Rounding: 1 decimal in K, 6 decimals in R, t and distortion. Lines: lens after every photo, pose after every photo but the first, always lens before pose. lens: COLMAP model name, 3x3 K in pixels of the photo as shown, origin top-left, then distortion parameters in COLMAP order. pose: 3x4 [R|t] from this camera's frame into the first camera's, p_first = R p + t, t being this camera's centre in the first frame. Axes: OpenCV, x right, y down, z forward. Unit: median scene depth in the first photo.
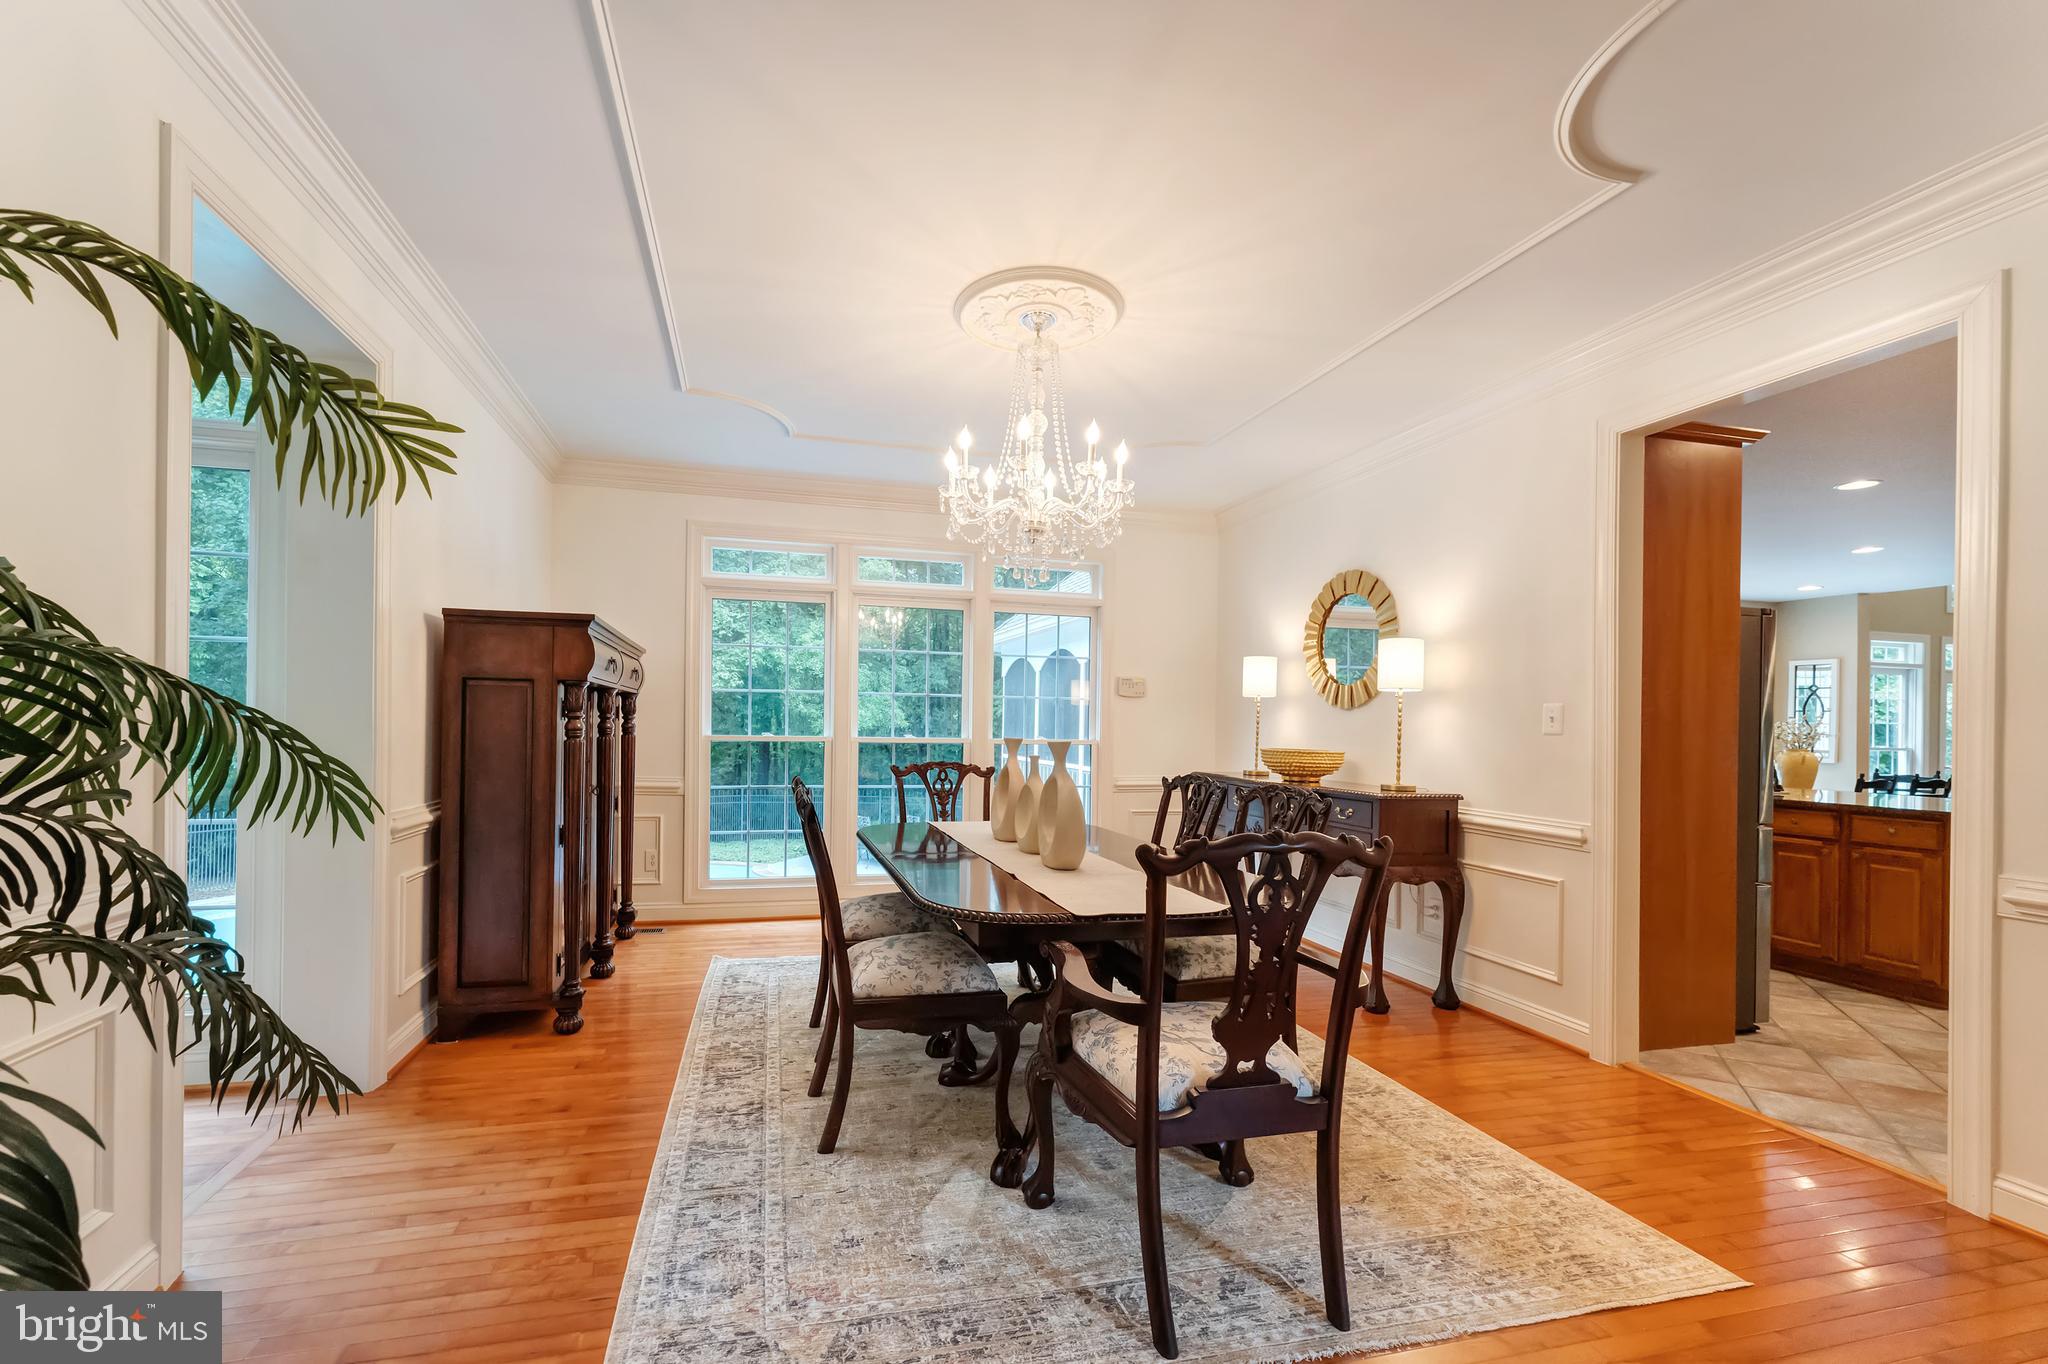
lens RADIAL K [[876.9, 0, 1017.5], [0, 876.9, 716.8], [0, 0, 1]] dist [0.000114, 0.000008]
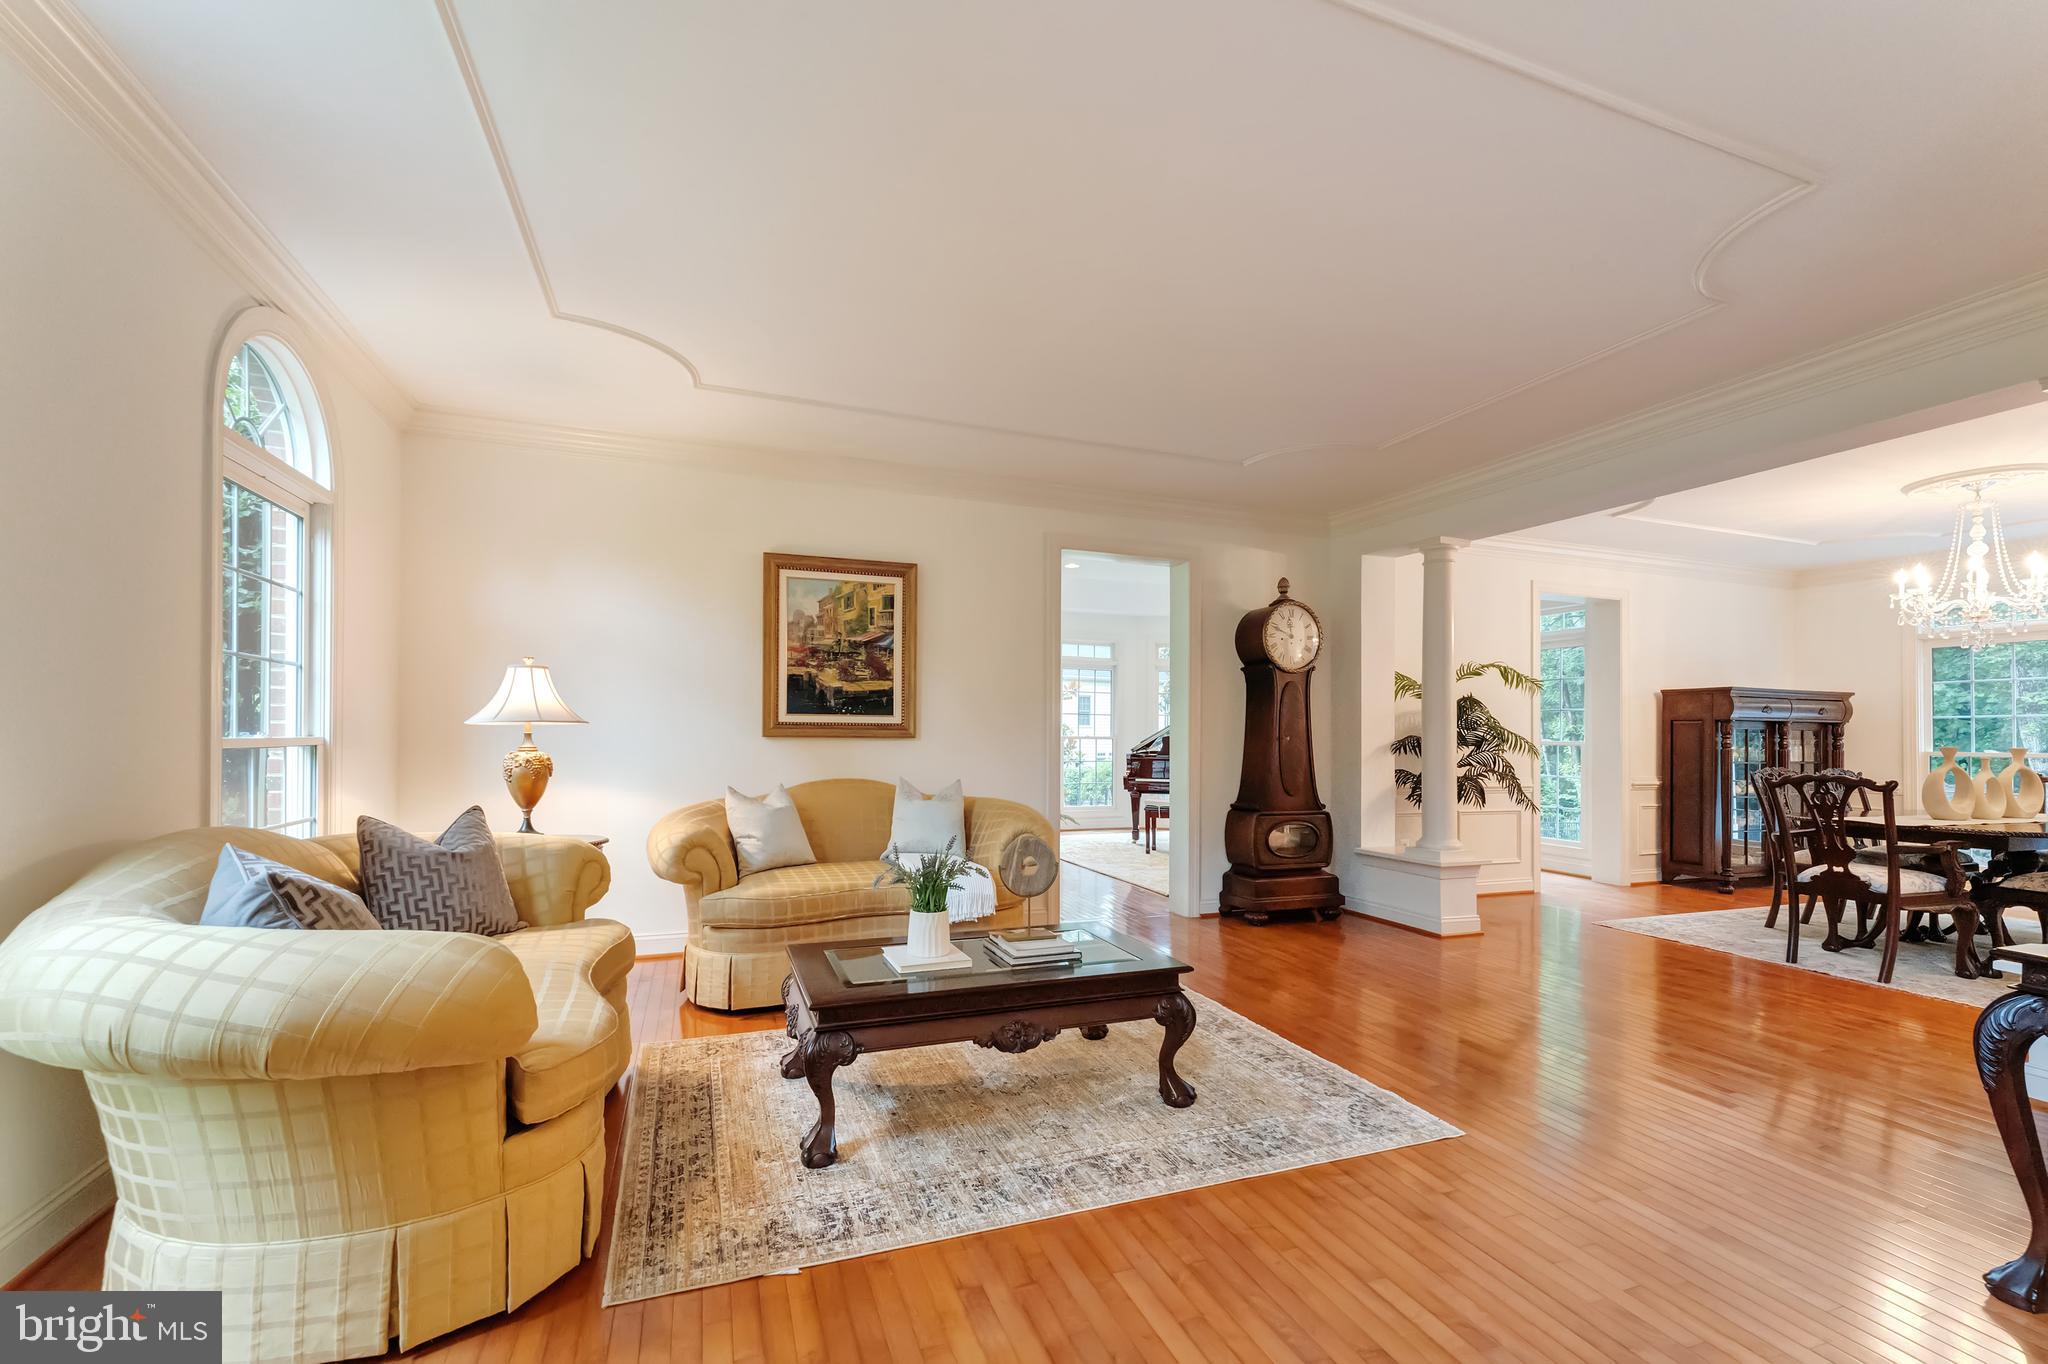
lens RADIAL K [[834.4, 0, 1016.8], [0, 834.4, 731.8], [0, 0, 1]] dist [0.000202, 0.000019]
pose [[0.110123, -0.017899, -0.993757, 1.271635], [0.001631, 0.999840, -0.017828, 0.019190], [0.993917, 0.000342, 0.110134, -0.866462]]
